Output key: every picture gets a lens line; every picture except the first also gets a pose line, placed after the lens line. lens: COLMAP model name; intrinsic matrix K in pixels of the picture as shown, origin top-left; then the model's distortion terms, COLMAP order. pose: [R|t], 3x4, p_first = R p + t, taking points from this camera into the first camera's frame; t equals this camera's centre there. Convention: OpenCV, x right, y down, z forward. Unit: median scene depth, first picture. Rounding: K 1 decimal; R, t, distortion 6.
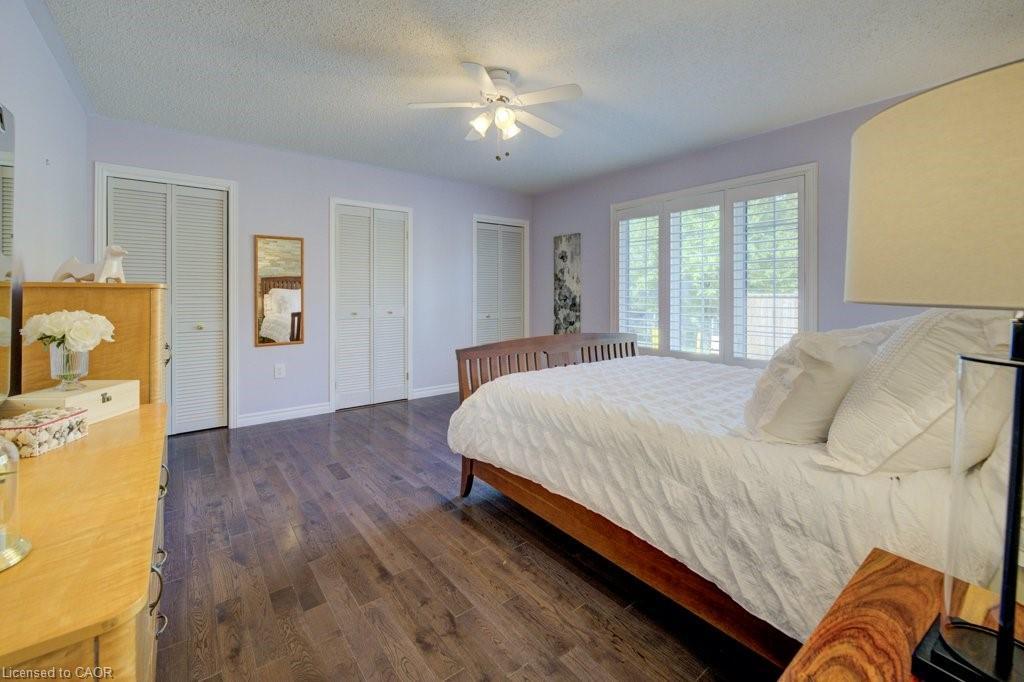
lens RADIAL K [[423.4, 0, 512.3], [0, 423.4, 299.5], [0, 0, 1]] dist [-0.001702, -0.000239]
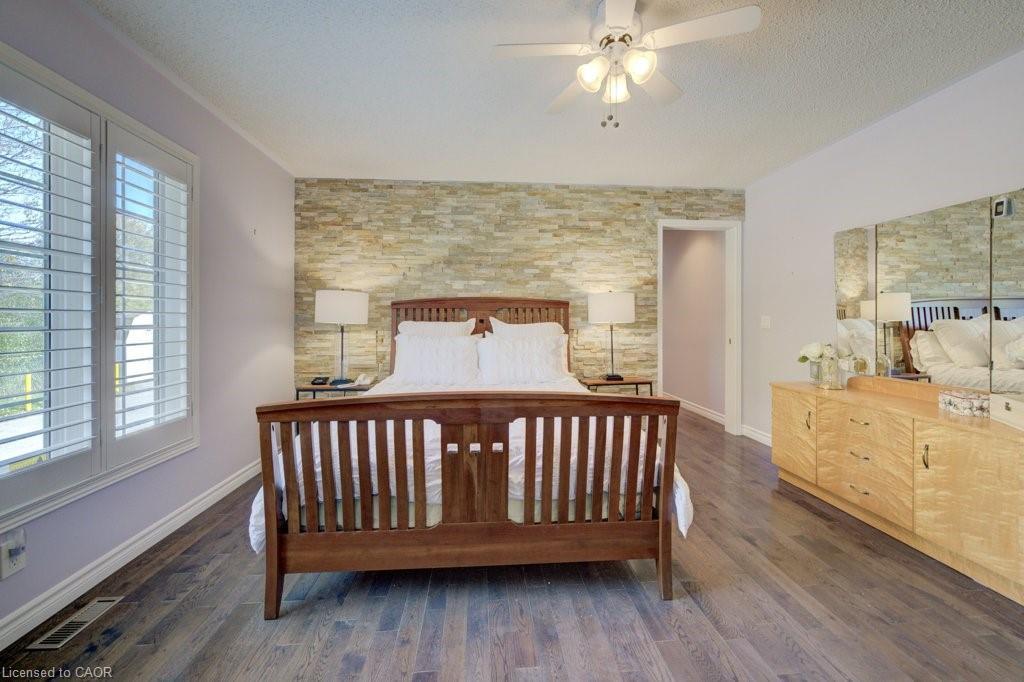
lens RADIAL K [[430.3, 0, 516.0], [0, 430.3, 323.4], [0, 0, 1]] dist [-0.003118, 0.000157]
pose [[-0.838955, -0.001866, 0.544197, -0.209206], [0.009859, 0.999778, 0.018628, -0.015673], [-0.544111, 0.020994, -0.838751, 1.238757]]
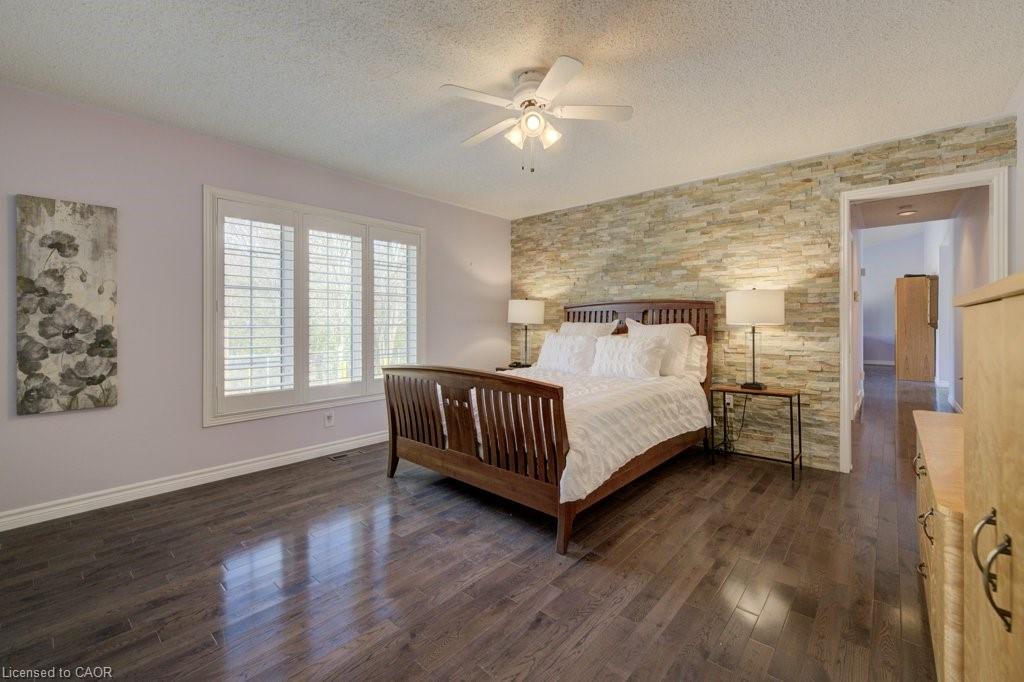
lens RADIAL K [[430.3, 0, 516.0], [0, 430.3, 323.4], [0, 0, 1]] dist [-0.003118, 0.000157]
pose [[-0.185368, -0.004048, 0.982661, -0.682339], [0.015683, 0.999852, 0.007078, -0.011589], [-0.982544, 0.016723, -0.185277, 0.886159]]
